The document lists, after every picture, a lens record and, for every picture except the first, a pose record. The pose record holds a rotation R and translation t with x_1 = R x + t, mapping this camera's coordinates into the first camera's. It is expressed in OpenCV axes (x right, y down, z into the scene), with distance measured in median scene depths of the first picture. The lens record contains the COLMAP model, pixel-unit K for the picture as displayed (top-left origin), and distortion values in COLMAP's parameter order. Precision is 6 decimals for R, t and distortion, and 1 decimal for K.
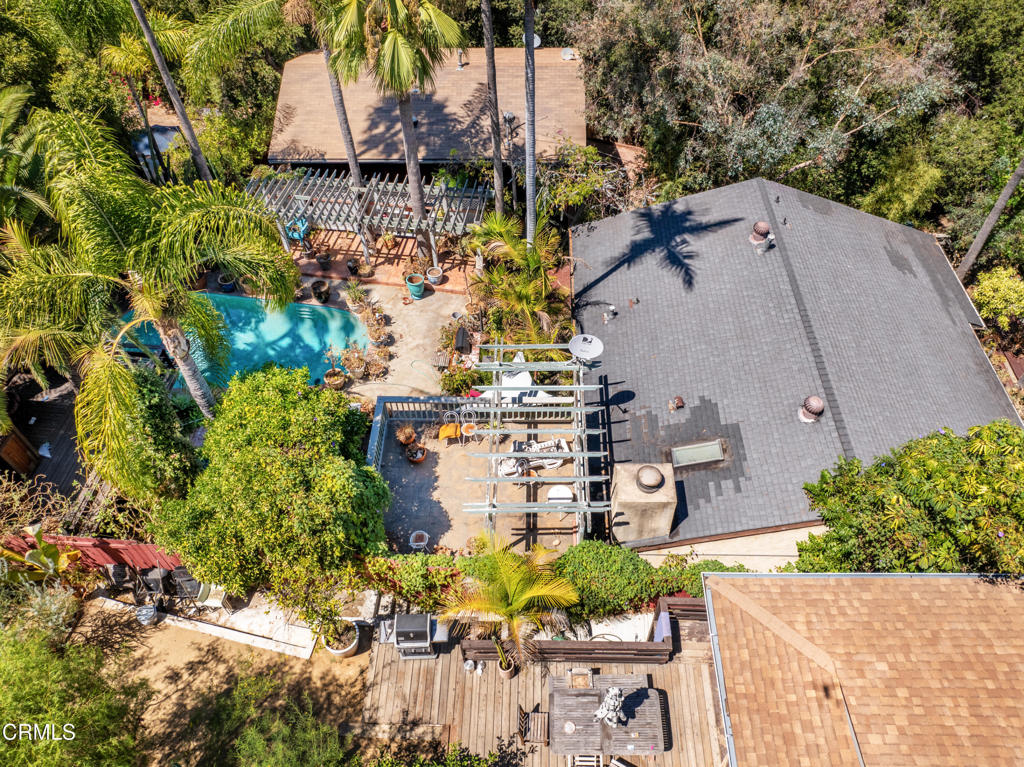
lens RADIAL K [[723.8, 0, 512.0], [0, 723.8, 383.5], [0, 0, 1]] dist [-0.076306, 0.041369]
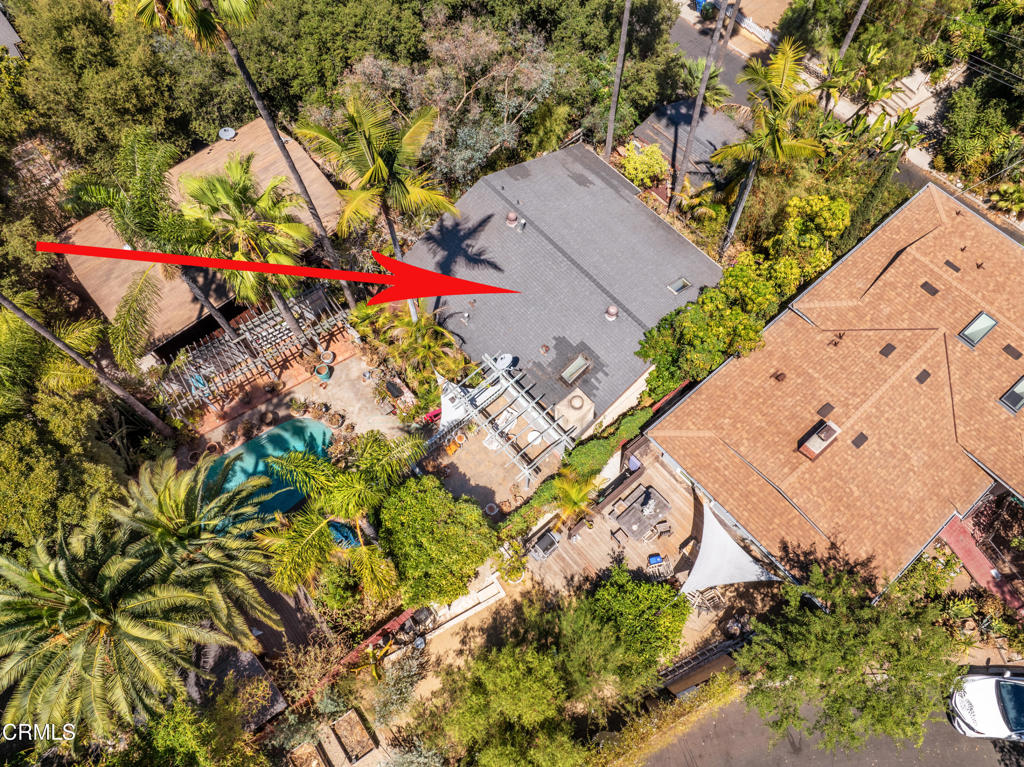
lens RADIAL K [[723.8, 0, 512.0], [0, 723.8, 383.5], [0, 0, 1]] dist [-0.076306, 0.041369]
pose [[0.739786, -0.607783, 0.288647, -0.386357], [0.524367, 0.789605, 0.318690, -0.516847], [-0.421611, -0.084405, 0.902840, -0.531388]]
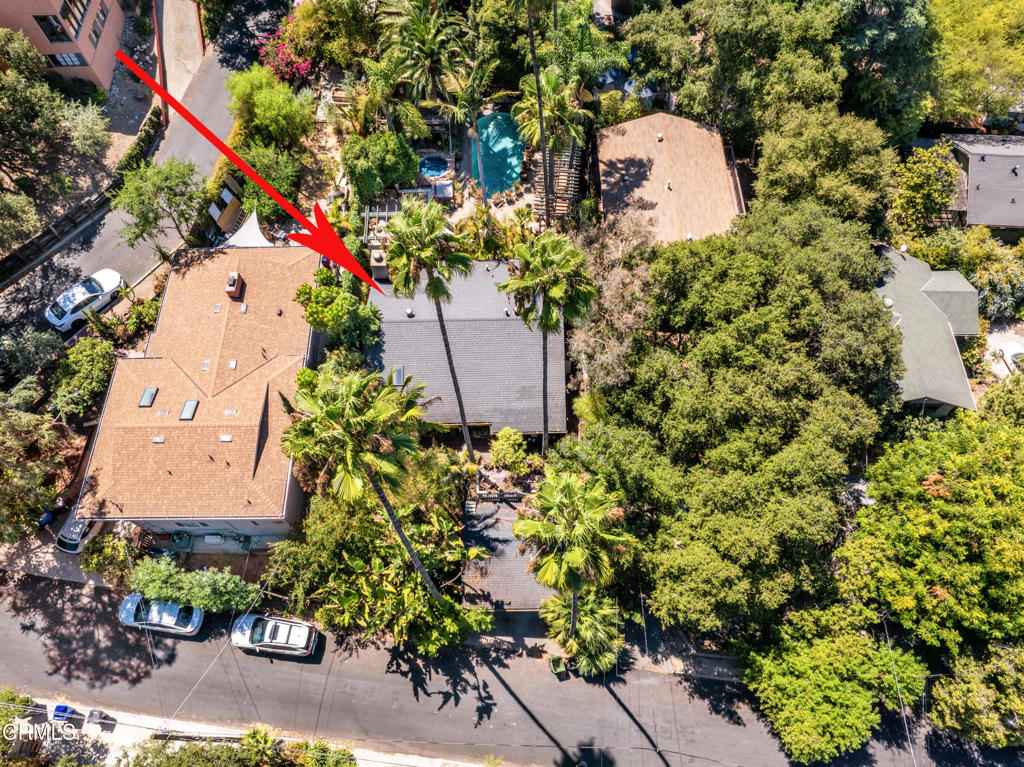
lens RADIAL K [[723.8, 0, 512.0], [0, 723.8, 383.5], [0, 0, 1]] dist [-0.076306, 0.041369]
pose [[0.041715, 0.899652, -0.434610, 1.733118], [-0.762376, 0.309817, 0.568151, -1.592974], [0.645788, 0.307636, 0.698798, -0.488662]]
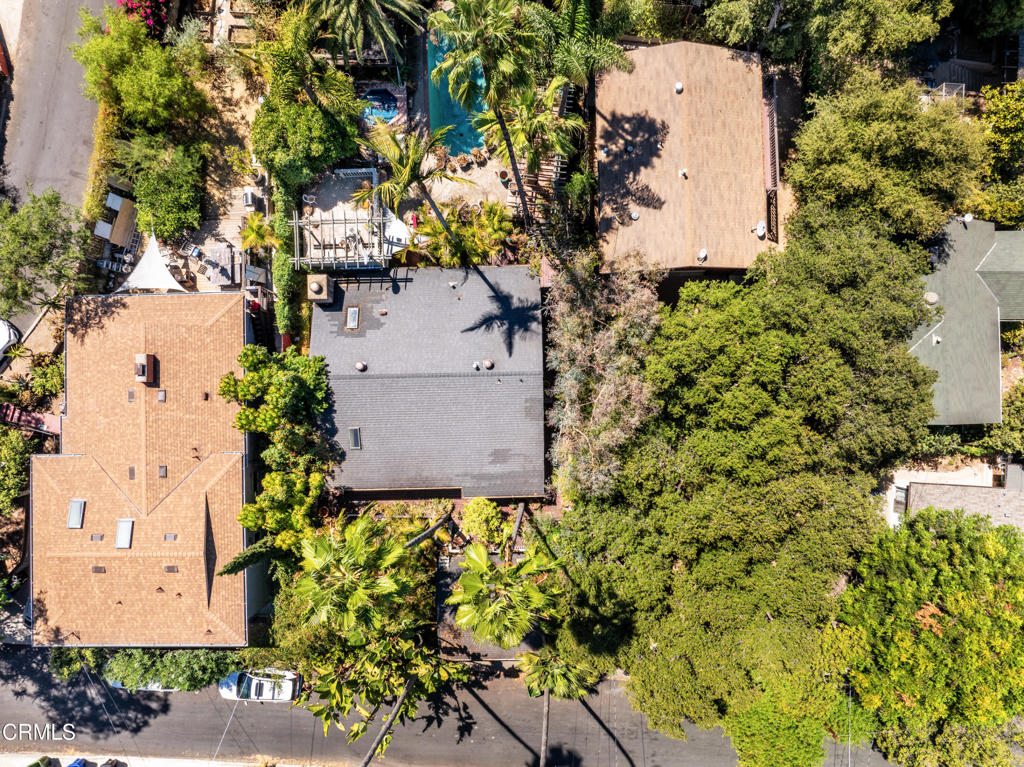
lens RADIAL K [[723.8, 0, 512.0], [0, 723.8, 383.5], [0, 0, 1]] dist [-0.076306, 0.041369]
pose [[0.052141, 0.998630, -0.004428, 0.490524], [-0.762346, 0.042667, 0.645762, -1.673339], [0.645066, -0.030296, 0.763526, -0.370604]]
